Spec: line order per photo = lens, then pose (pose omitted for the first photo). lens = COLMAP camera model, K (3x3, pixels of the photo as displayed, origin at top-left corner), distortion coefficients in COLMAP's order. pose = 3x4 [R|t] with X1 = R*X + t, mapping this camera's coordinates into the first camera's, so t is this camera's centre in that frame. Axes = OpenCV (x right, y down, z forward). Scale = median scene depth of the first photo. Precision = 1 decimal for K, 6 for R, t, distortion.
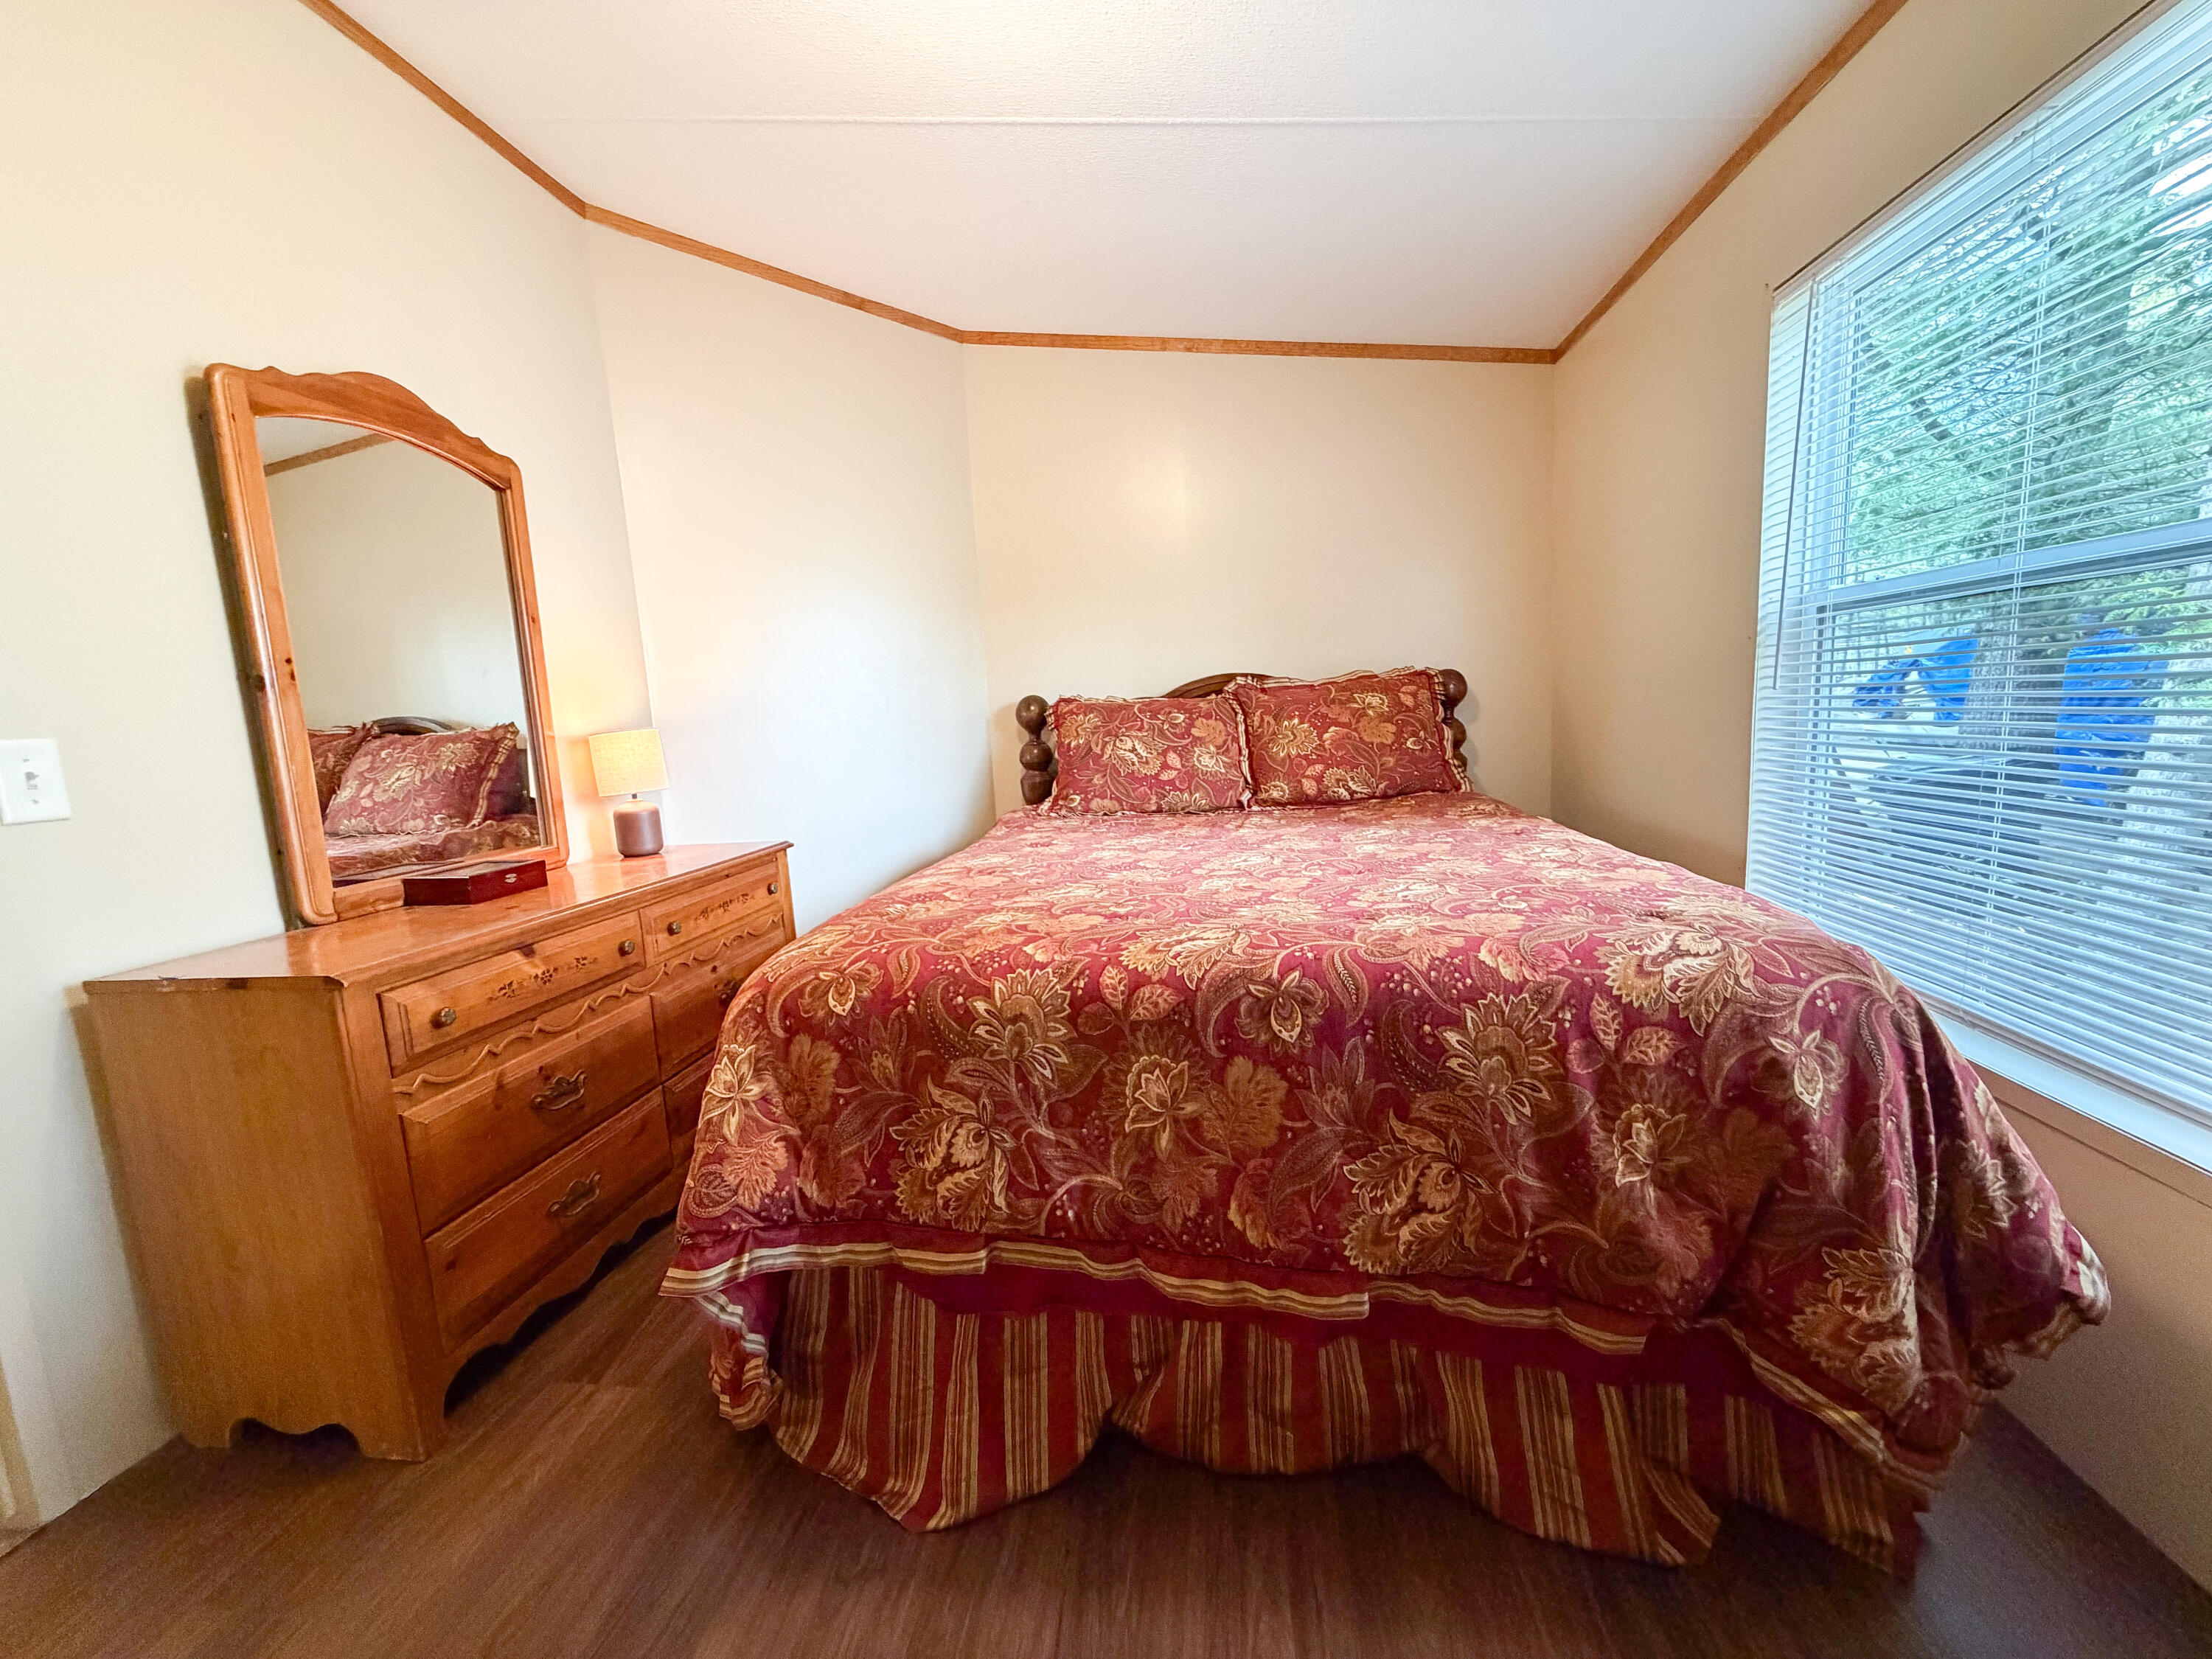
lens RADIAL K [[879.3, 0, 1107.9], [0, 879.3, 842.4], [0, 0, 1]] dist [0.001510, 0.000111]
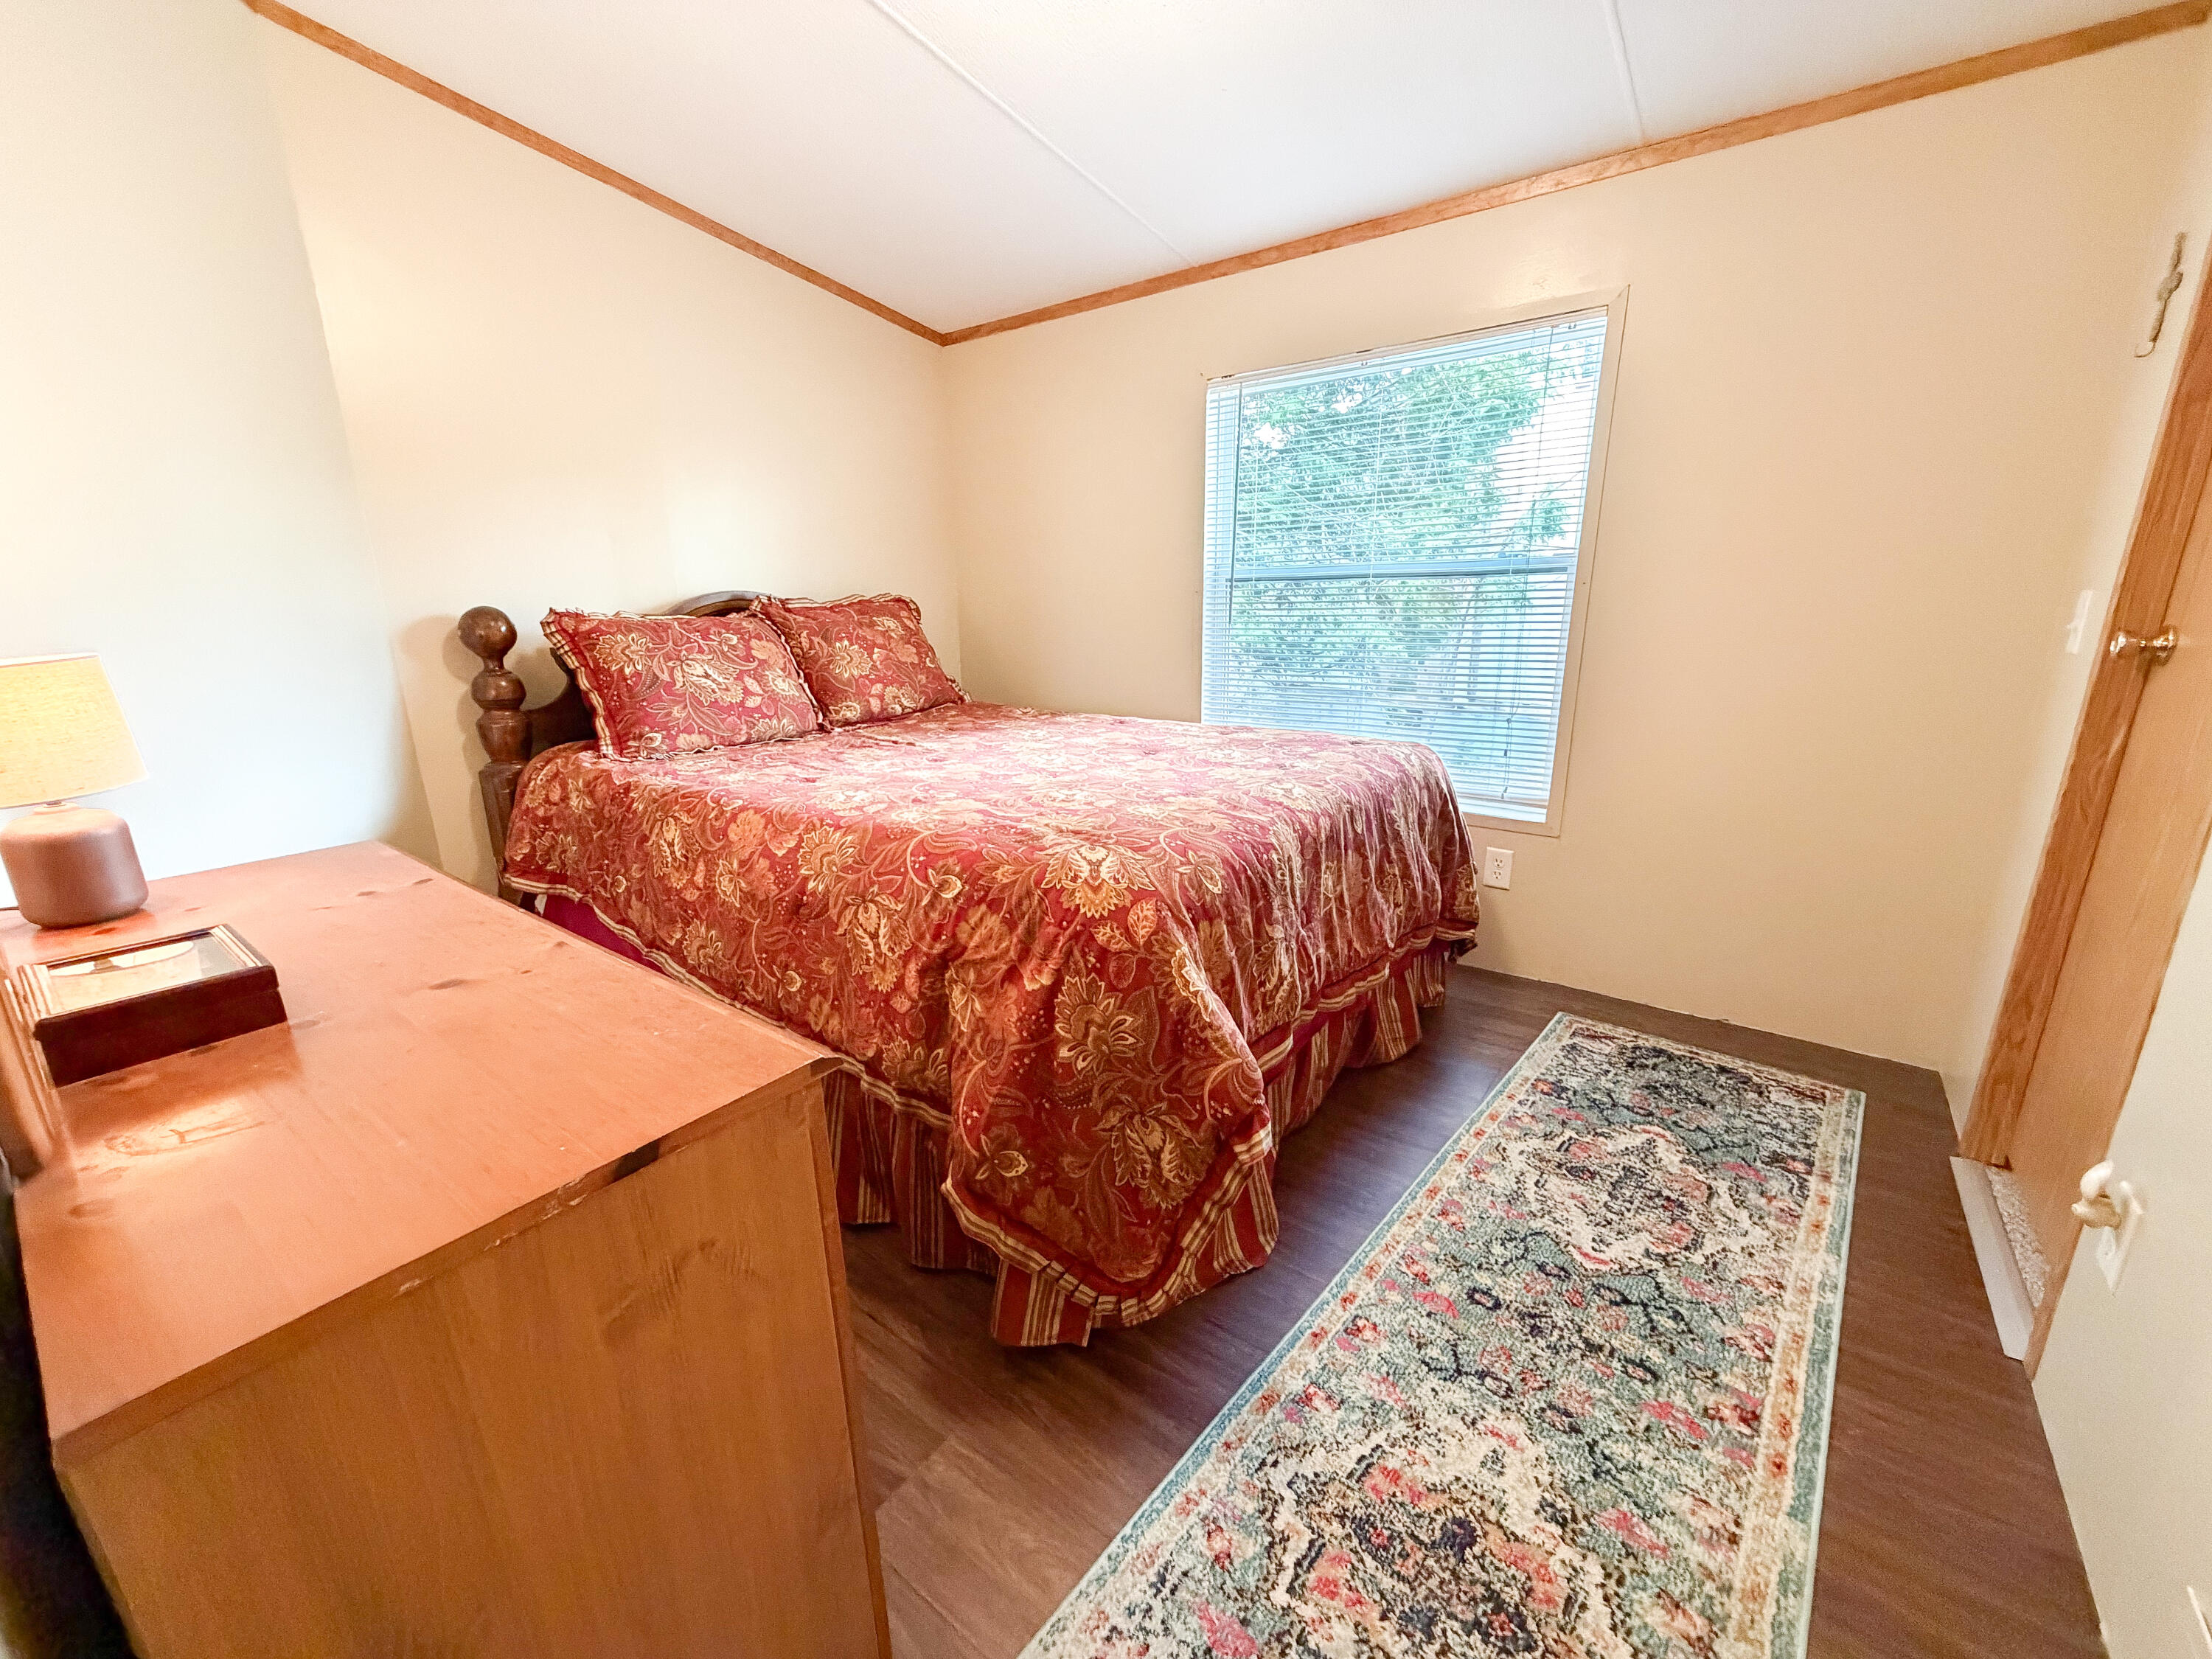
lens RADIAL K [[879.3, 0, 1114.4], [0, 879.3, 827.4], [0, 0, 1]] dist [0.001510, 0.000111]
pose [[0.474232, -0.179736, 0.861858, -0.566591], [0.121017, 0.982955, 0.138402, -0.029058], [-0.872043, 0.038665, 0.487900, 0.226974]]
